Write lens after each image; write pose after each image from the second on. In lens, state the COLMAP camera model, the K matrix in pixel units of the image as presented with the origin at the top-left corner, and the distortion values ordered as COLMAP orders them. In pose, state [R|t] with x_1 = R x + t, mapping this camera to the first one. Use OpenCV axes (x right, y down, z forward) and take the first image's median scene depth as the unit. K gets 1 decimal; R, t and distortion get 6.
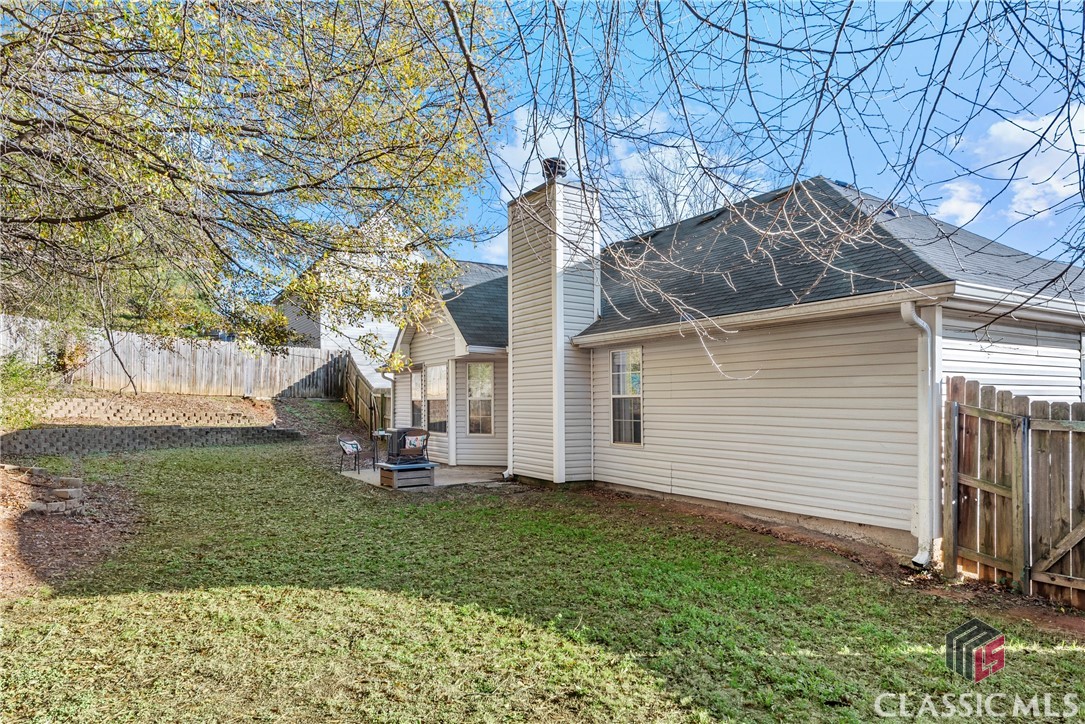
lens RADIAL K [[655.7, 0, 543.3], [0, 655.7, 368.1], [0, 0, 1]] dist [-0.000778, -0.000101]
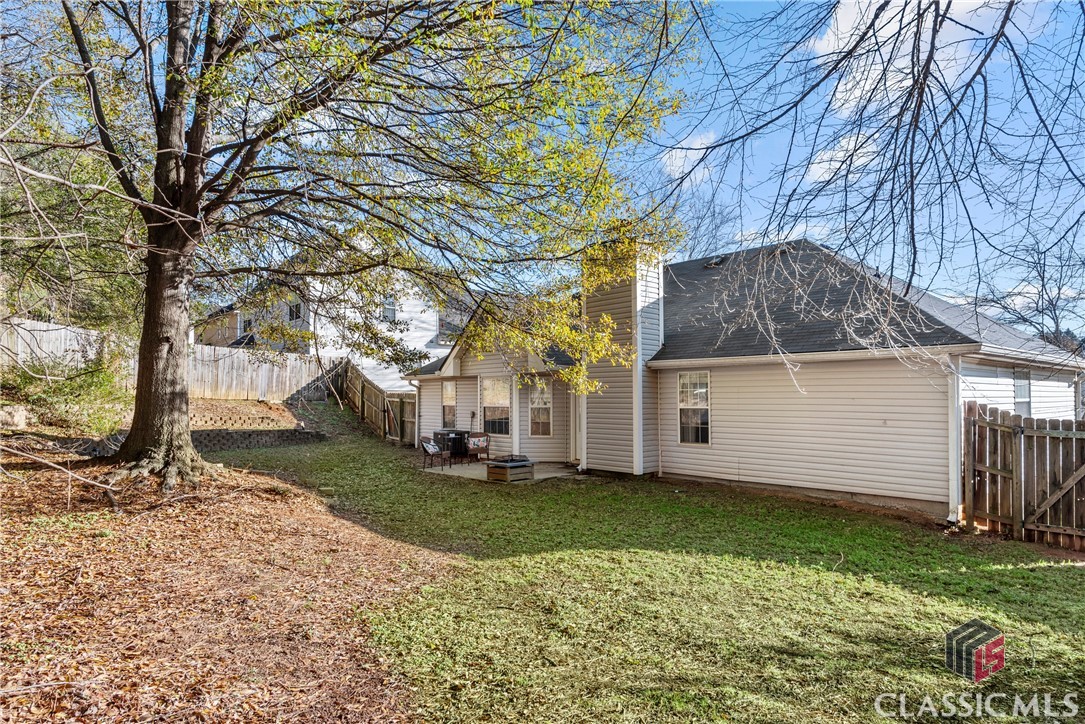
lens RADIAL K [[621.4, 0, 543.9], [0, 621.4, 354.2], [0, 0, 1]] dist [-0.002156, 0.000301]
pose [[0.985749, 0.011815, 0.167806, -0.390436], [-0.008758, 0.999782, -0.018948, -0.038438], [-0.167993, 0.017208, 0.985638, -0.181858]]
